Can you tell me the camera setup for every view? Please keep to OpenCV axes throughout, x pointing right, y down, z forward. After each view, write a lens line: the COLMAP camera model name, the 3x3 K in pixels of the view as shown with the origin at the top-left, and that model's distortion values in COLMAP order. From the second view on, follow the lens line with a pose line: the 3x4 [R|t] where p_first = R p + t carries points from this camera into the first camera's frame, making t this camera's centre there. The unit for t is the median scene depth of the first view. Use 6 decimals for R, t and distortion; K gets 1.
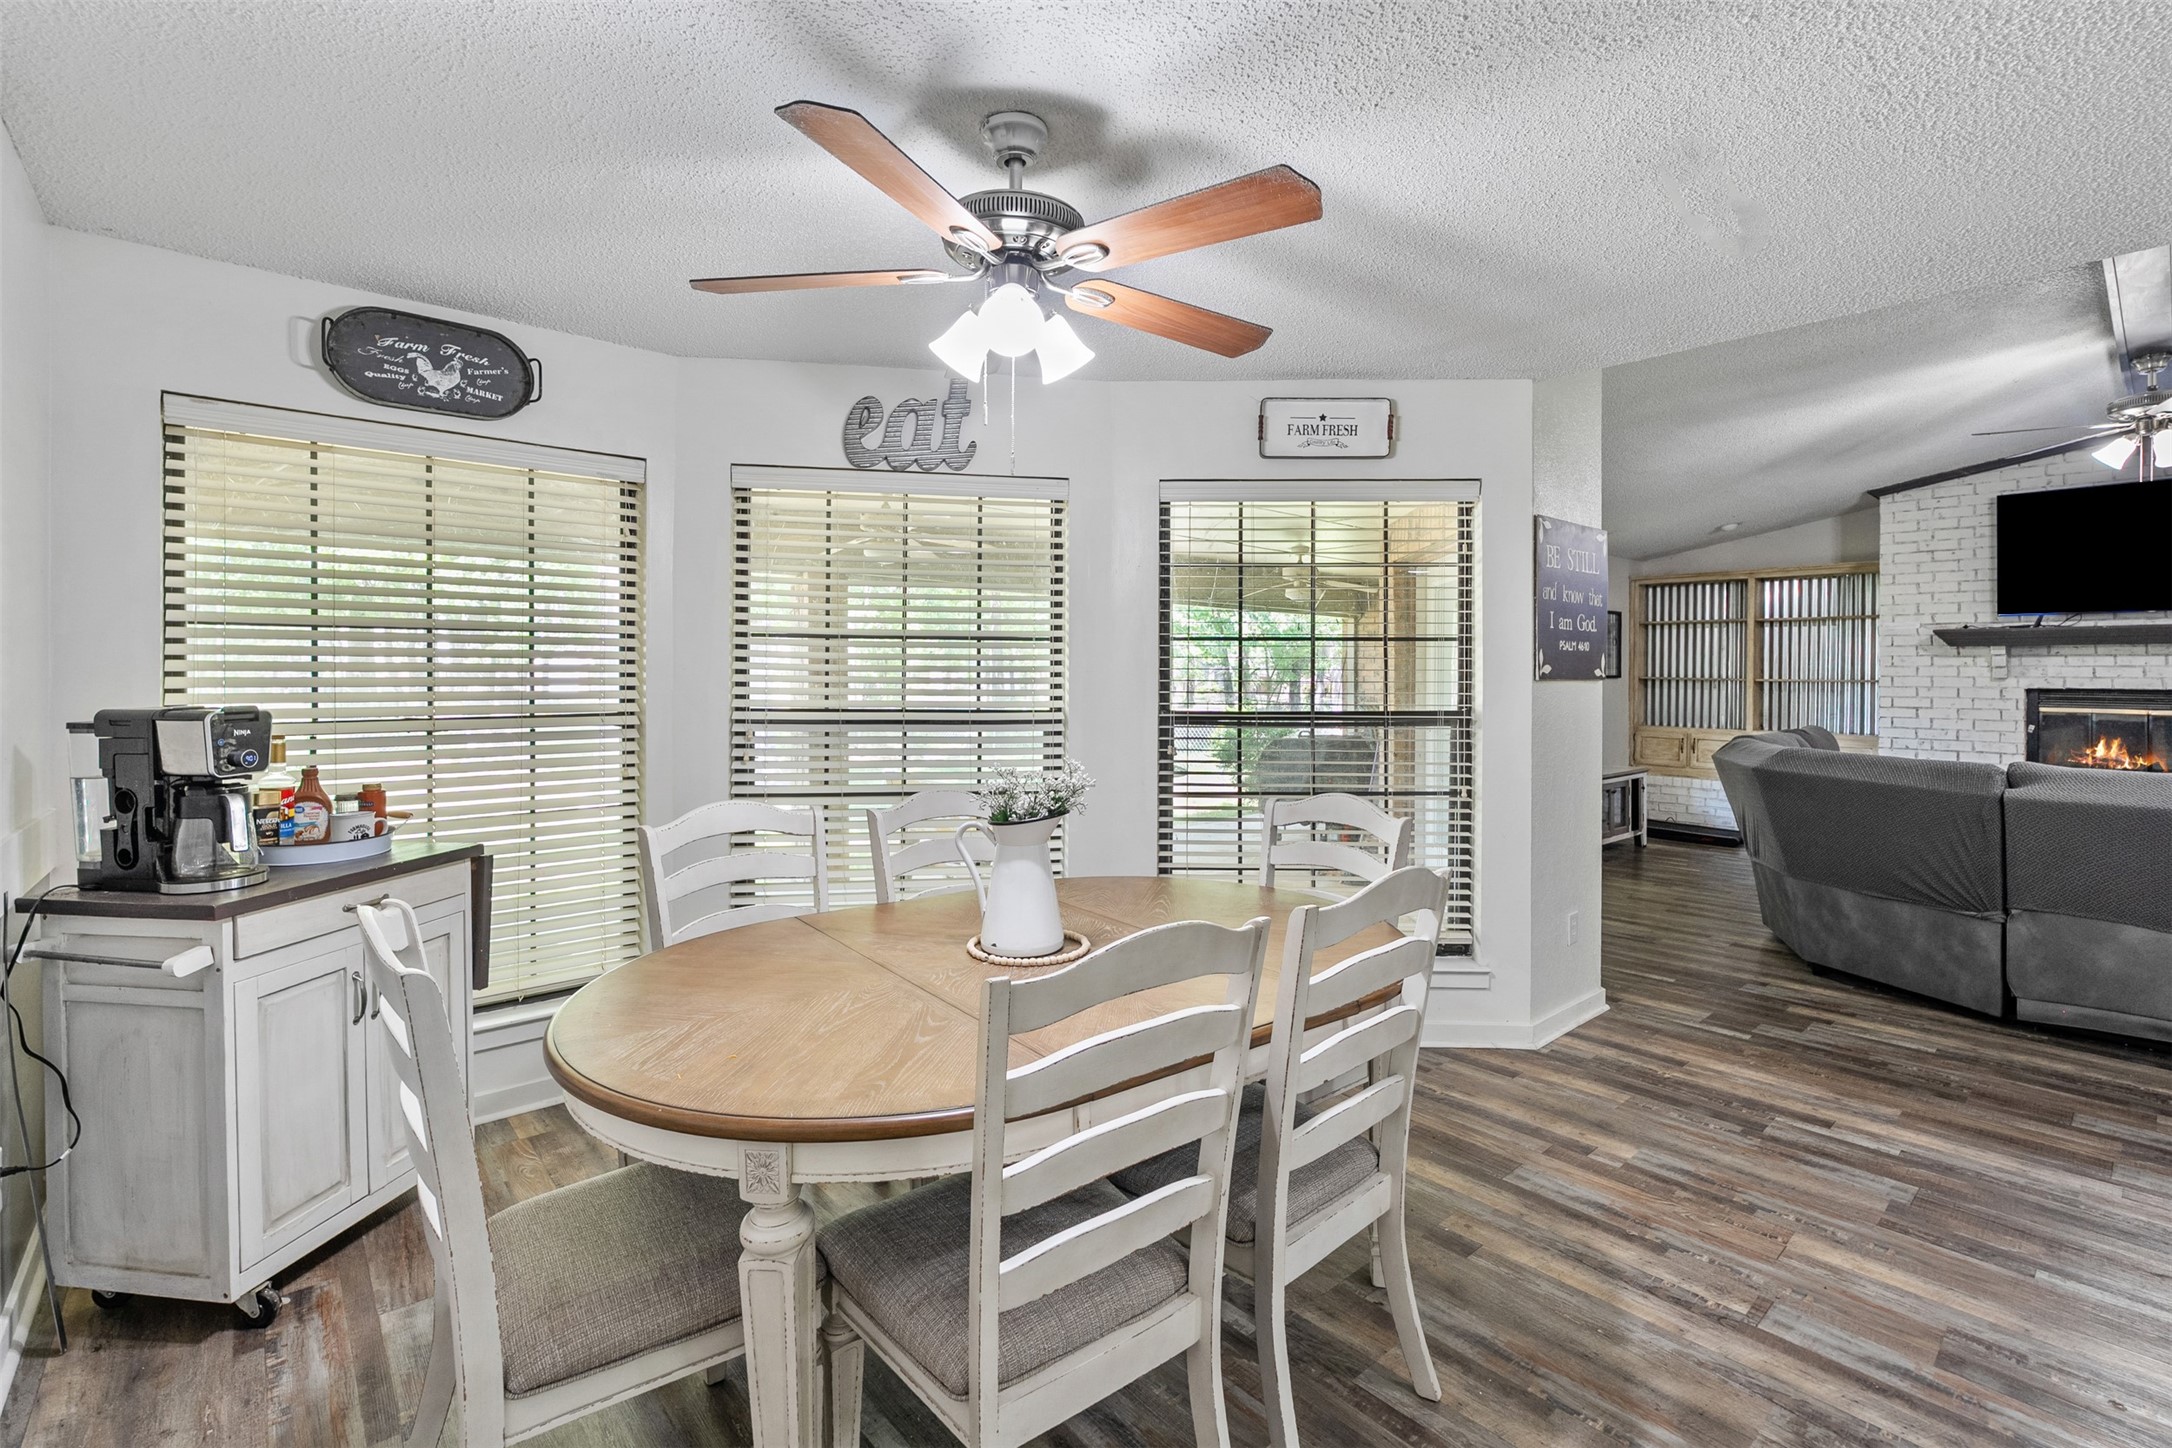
lens RADIAL K [[950.6, 0, 1094.1], [0, 950.6, 671.9], [0, 0, 1]] dist [-0.003966, -0.002462]
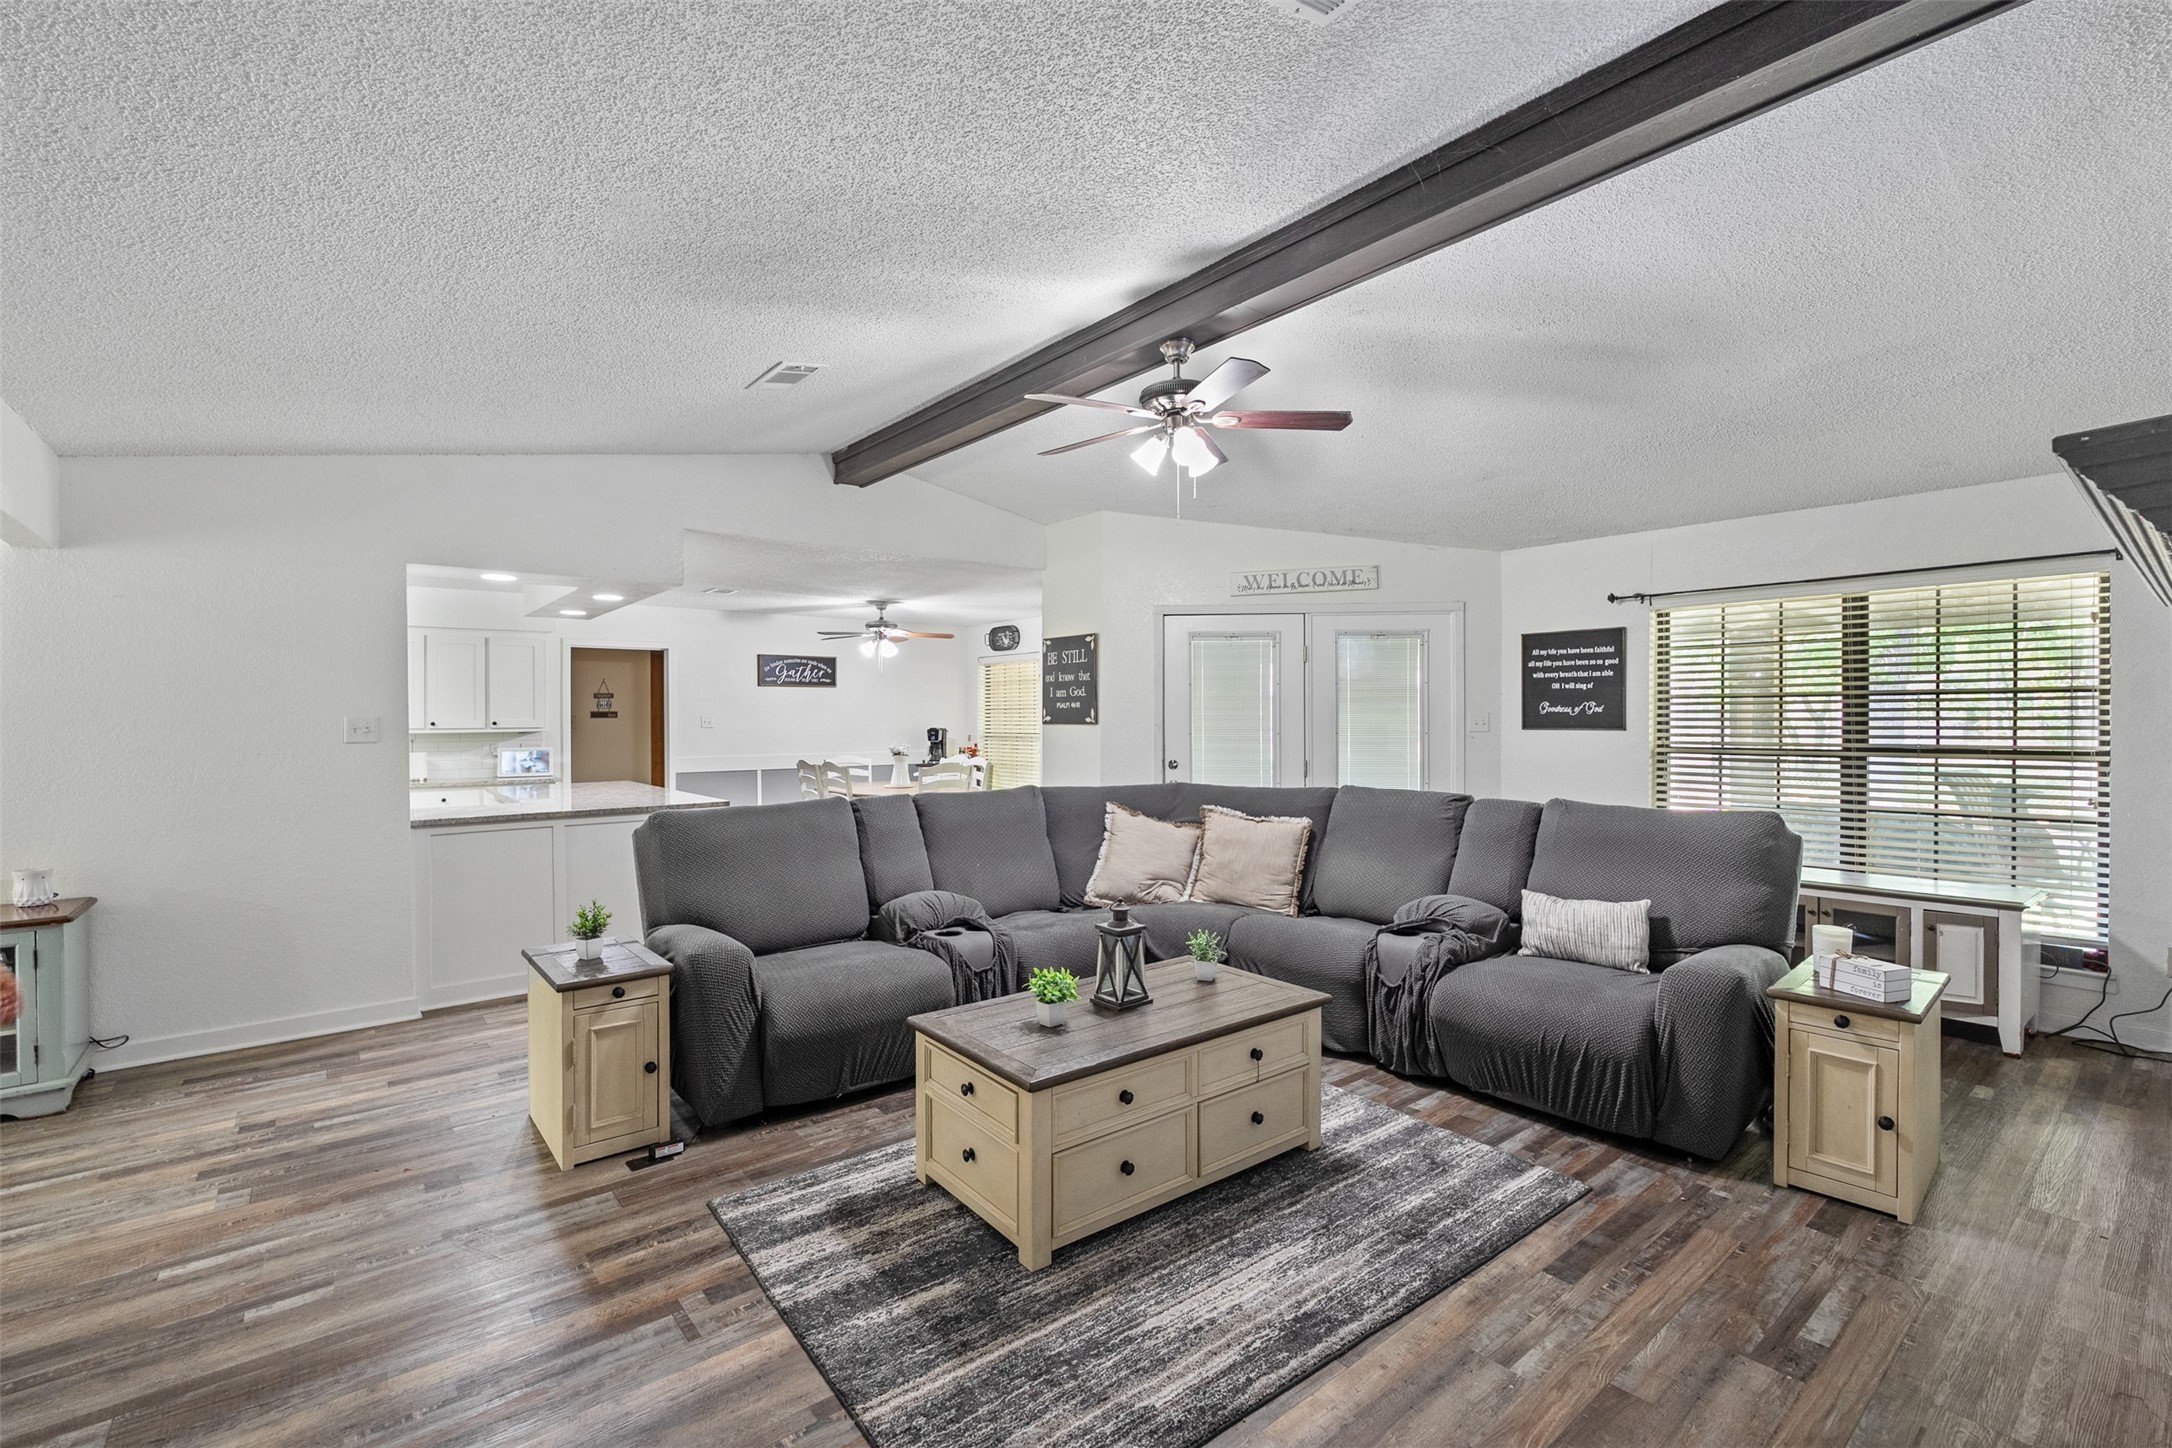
lens RADIAL K [[950.6, 0, 1075.3], [0, 950.6, 730.1], [0, 0, 1]] dist [-0.003966, -0.002462]
pose [[-0.034337, 0.009073, -0.999369, 1.319419], [0.007429, 0.999933, 0.008823, 0.002057], [0.999383, -0.007121, -0.034402, 0.624786]]
